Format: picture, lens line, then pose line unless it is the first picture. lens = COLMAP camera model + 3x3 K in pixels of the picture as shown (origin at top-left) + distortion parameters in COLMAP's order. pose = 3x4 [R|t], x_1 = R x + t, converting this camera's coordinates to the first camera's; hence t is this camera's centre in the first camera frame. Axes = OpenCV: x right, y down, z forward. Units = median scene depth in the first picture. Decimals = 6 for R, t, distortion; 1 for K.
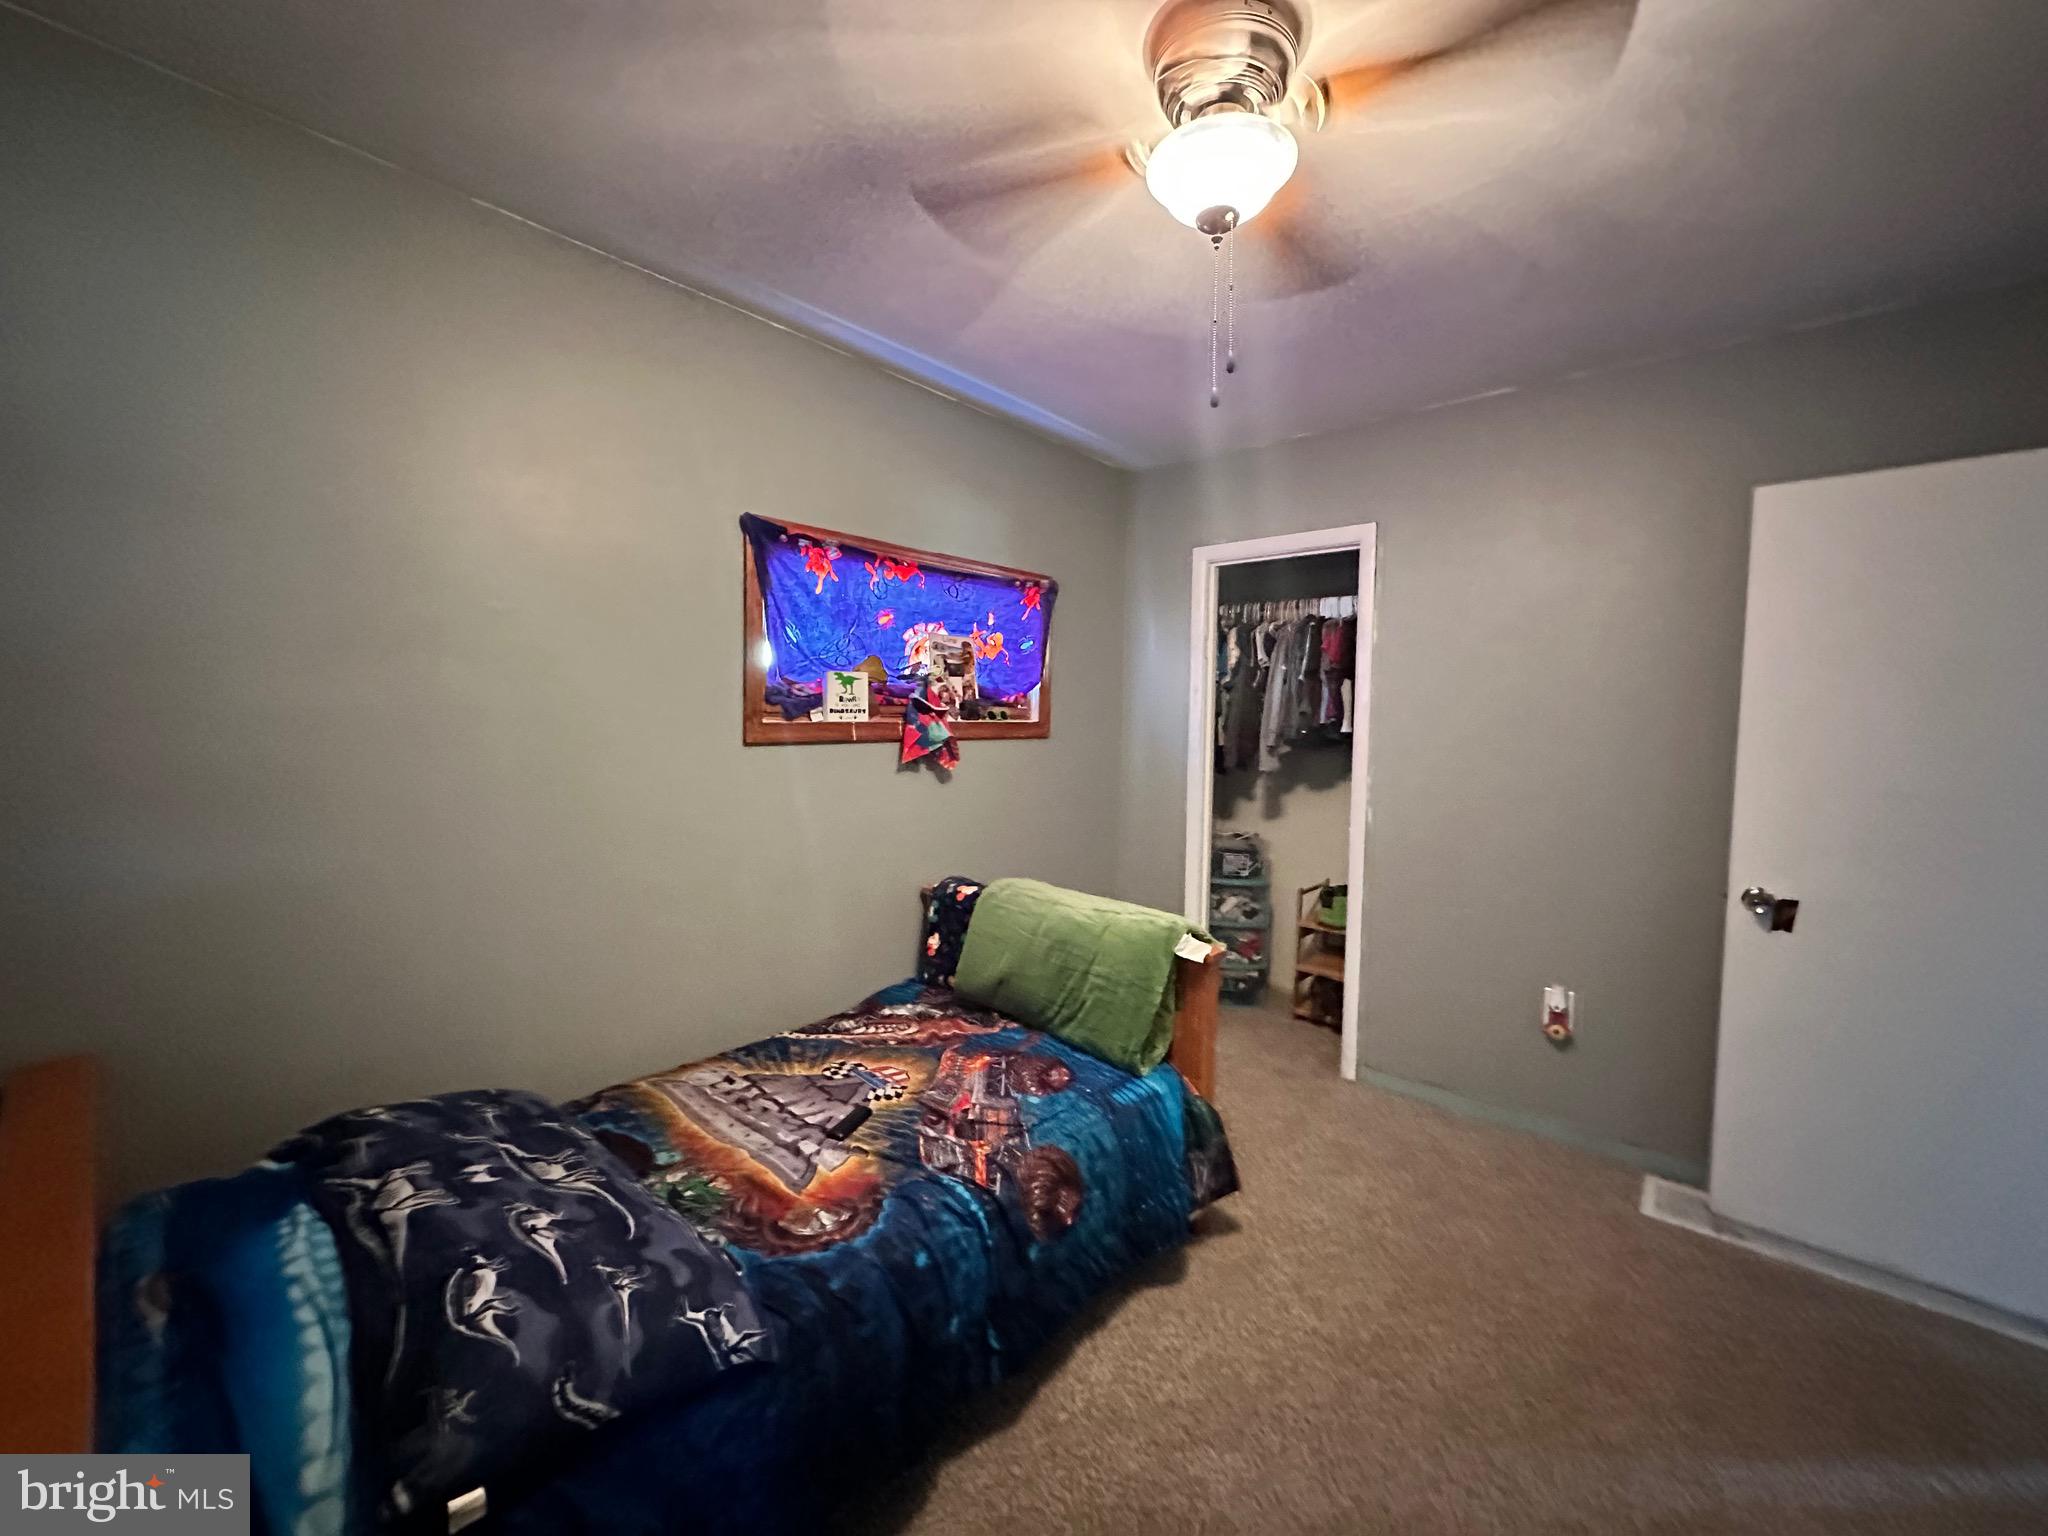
lens RADIAL K [[815.2, 0, 1023.3], [0, 815.2, 764.8], [0, 0, 1]] dist [-0.004181, 0.001282]
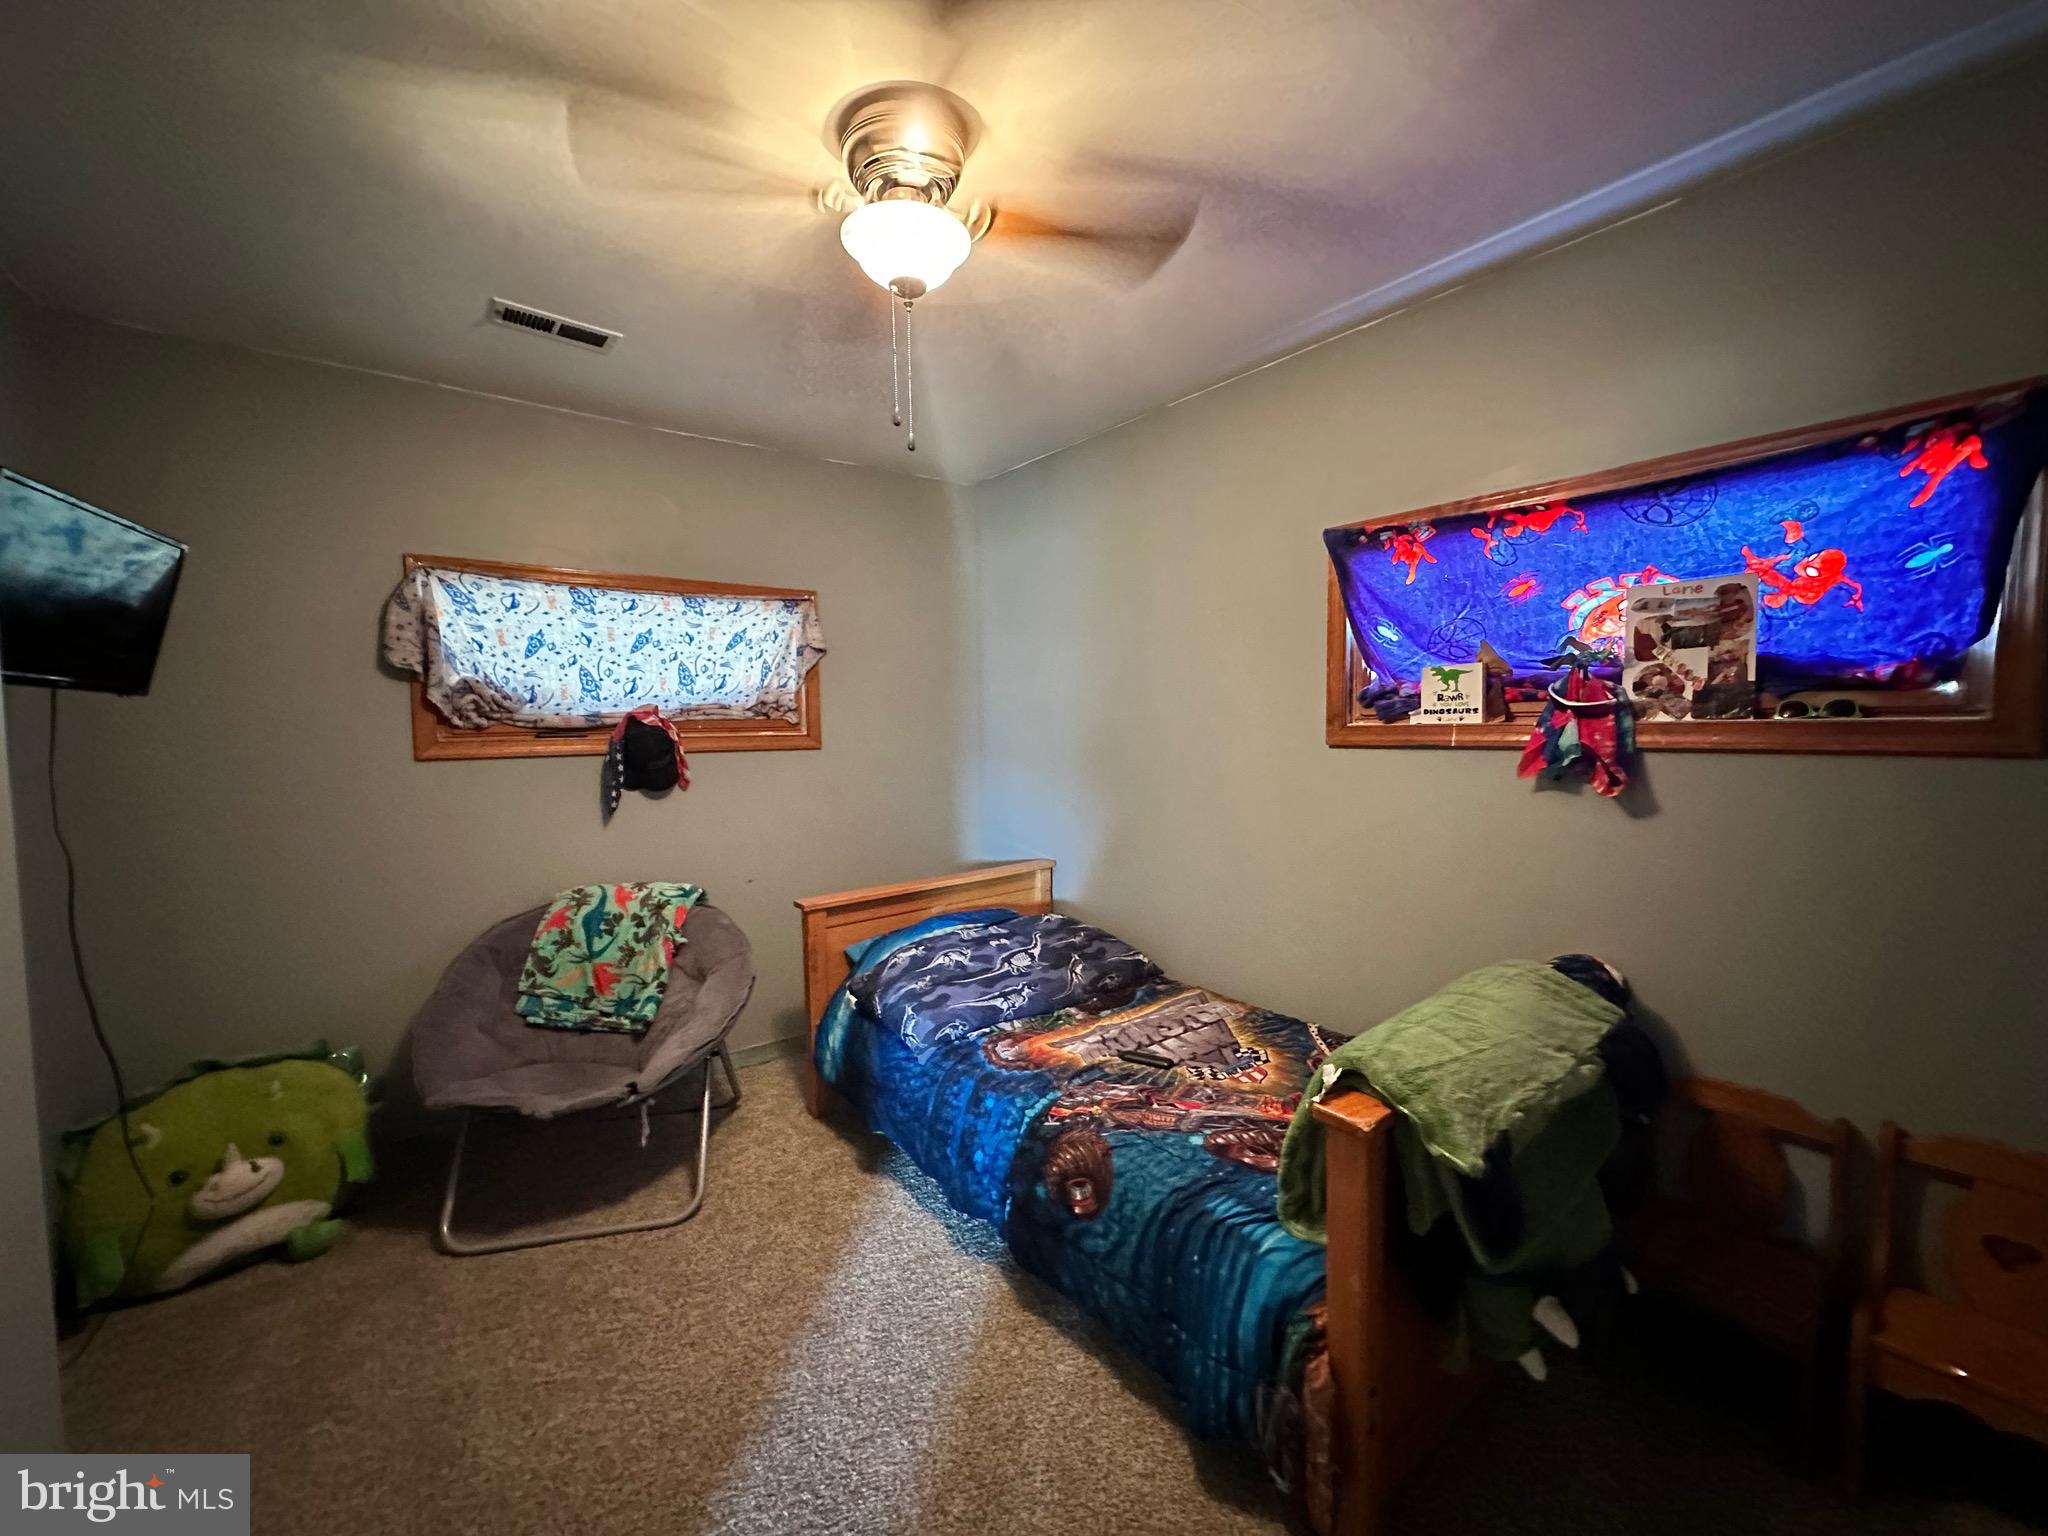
lens RADIAL K [[815.2, 0, 1023.3], [0, 815.2, 764.8], [0, 0, 1]] dist [-0.004181, 0.001282]
pose [[-0.179612, 0.041371, -0.982867, 0.710466], [-0.047904, 0.997562, 0.050744, -0.032861], [0.982570, 0.056198, -0.177192, 0.730130]]
